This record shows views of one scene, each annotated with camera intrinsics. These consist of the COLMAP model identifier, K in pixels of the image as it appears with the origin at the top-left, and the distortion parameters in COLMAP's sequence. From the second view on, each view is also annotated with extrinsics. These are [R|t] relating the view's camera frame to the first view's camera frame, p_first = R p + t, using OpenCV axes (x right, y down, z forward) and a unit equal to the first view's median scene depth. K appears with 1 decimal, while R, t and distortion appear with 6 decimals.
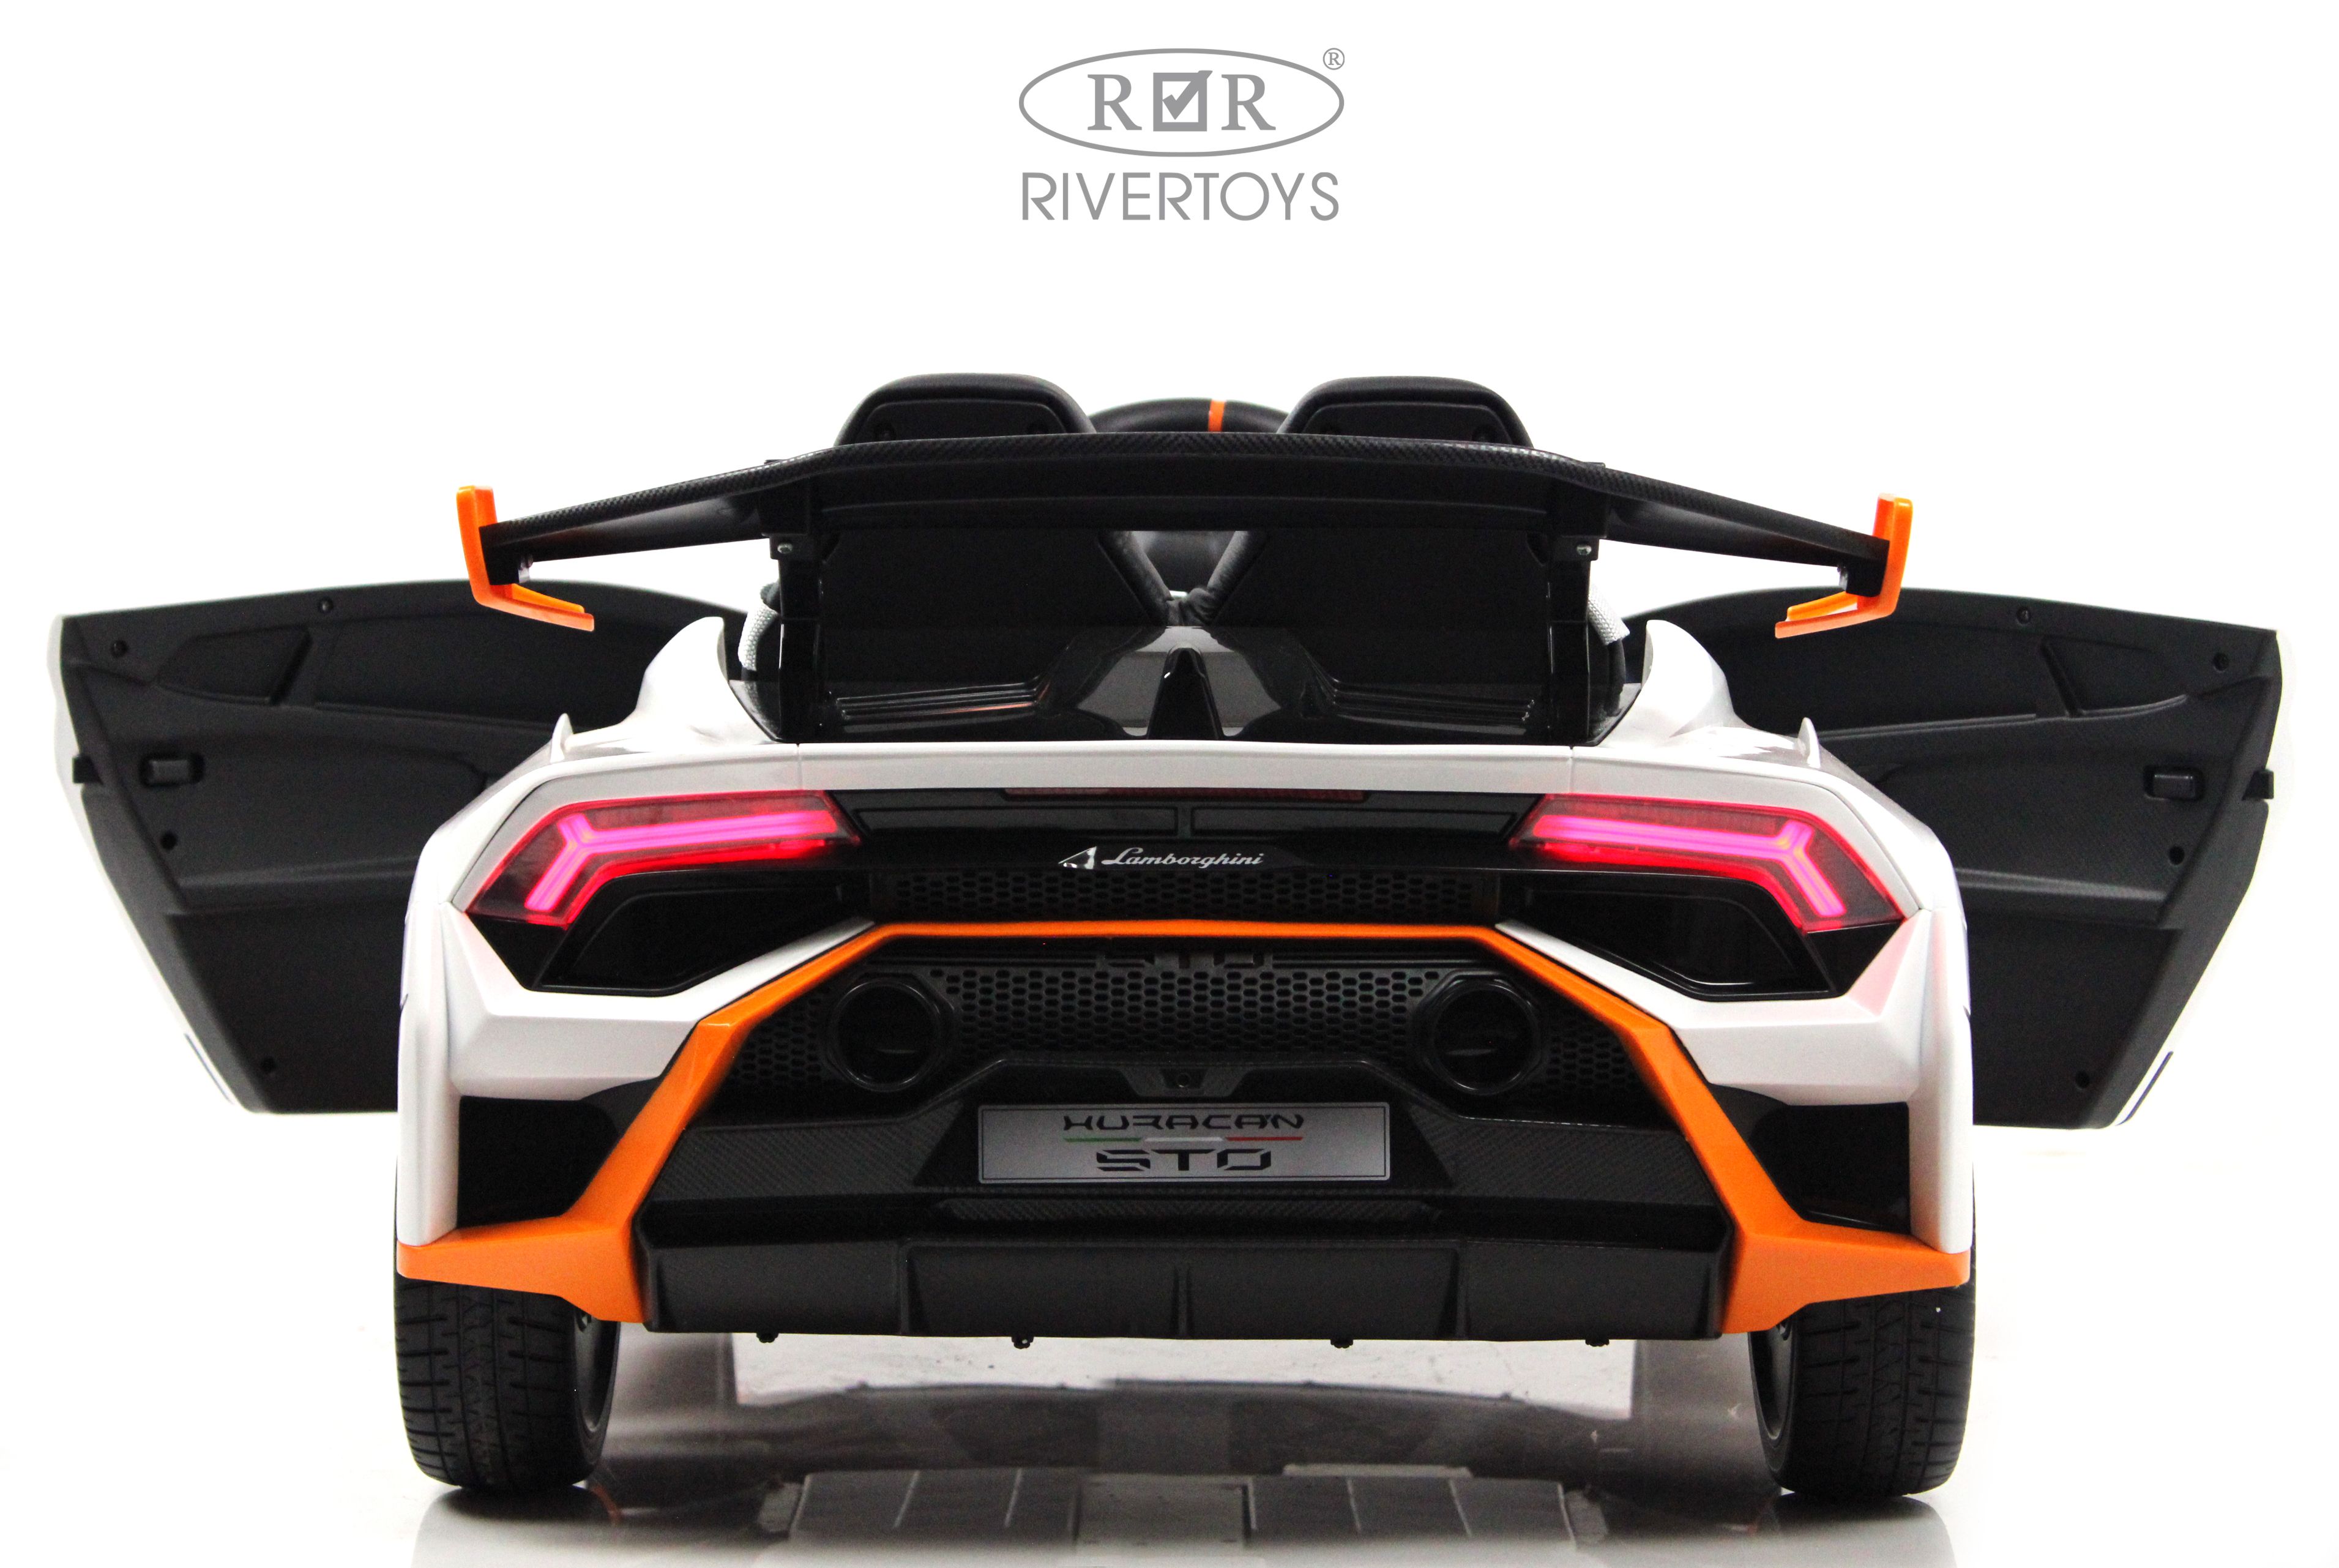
lens RADIAL K [[5151.4, 0, 1172.2], [0, 5151.4, 783.0], [0, 0, 1]] dist [0.077742, 0.000000]
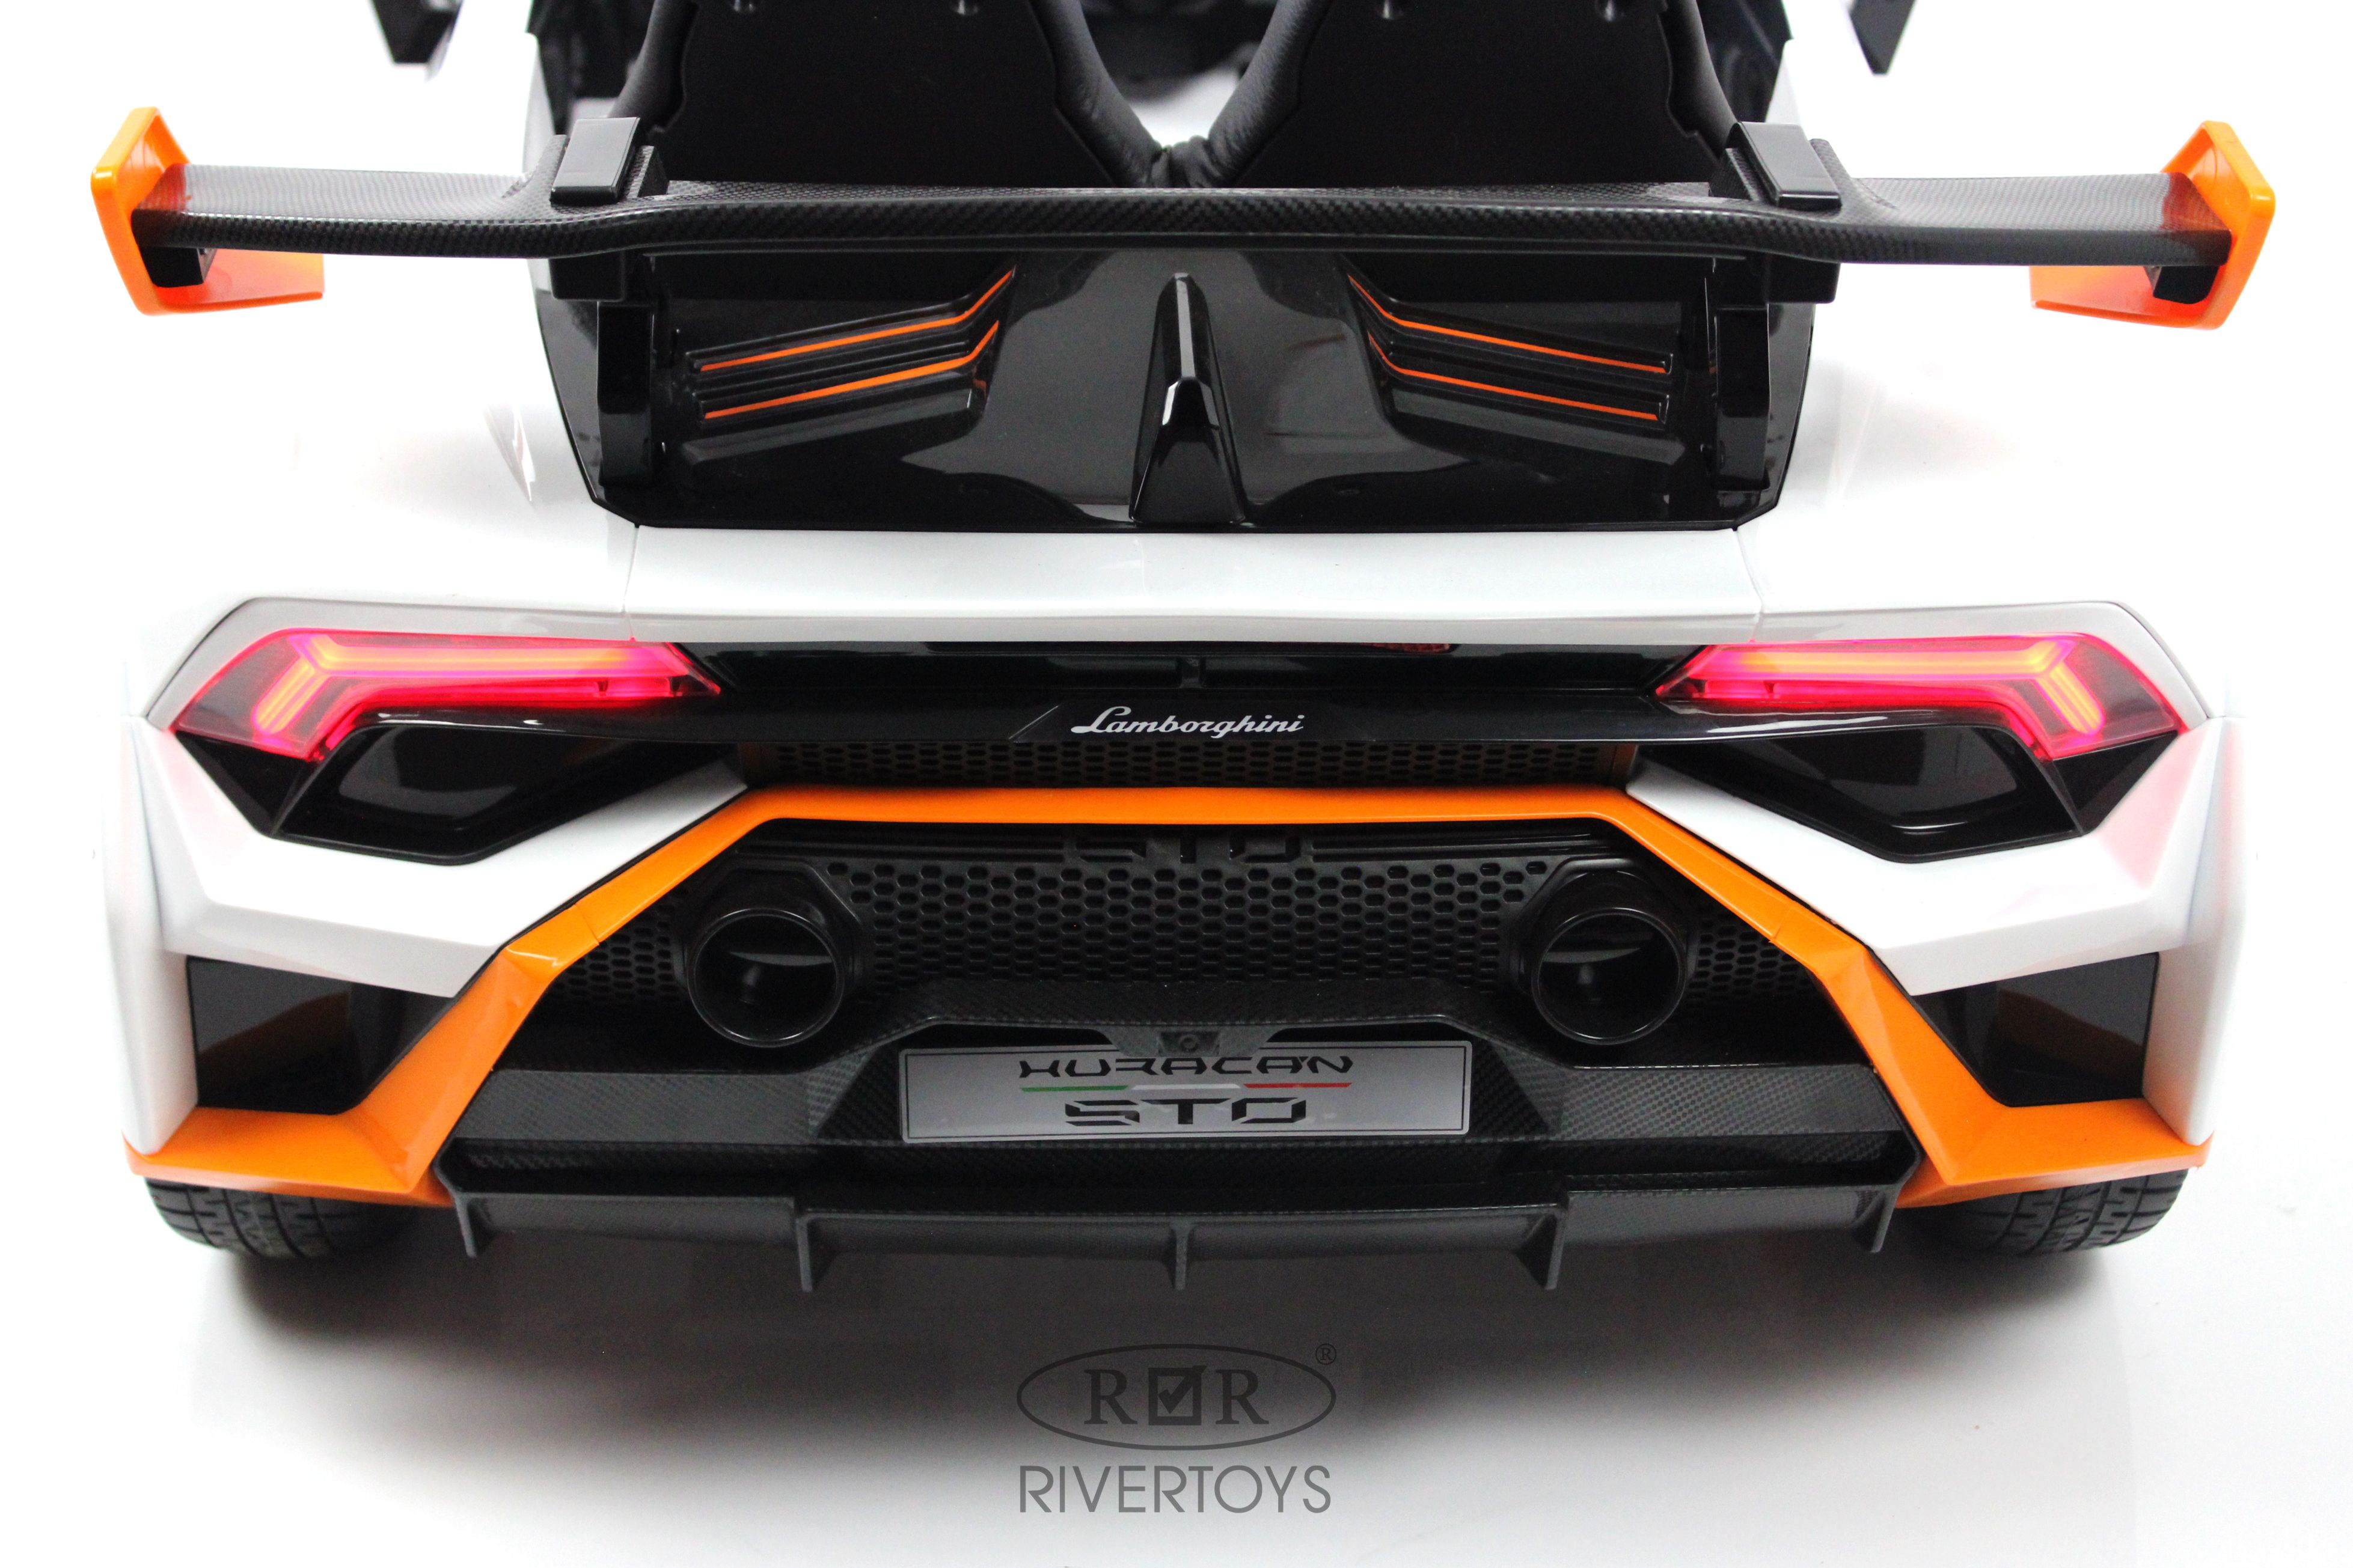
lens RADIAL K [[4108.7, 0, 1179.6], [0, 4108.7, 784.1], [0, 0, 1]] dist [-0.011638, 0.000000]
pose [[0.999476, -0.004472, 0.032053, -0.016898], [-0.009140, 0.911089, 0.412109, -0.206253], [-0.031046, -0.412186, 0.910570, 0.491954]]
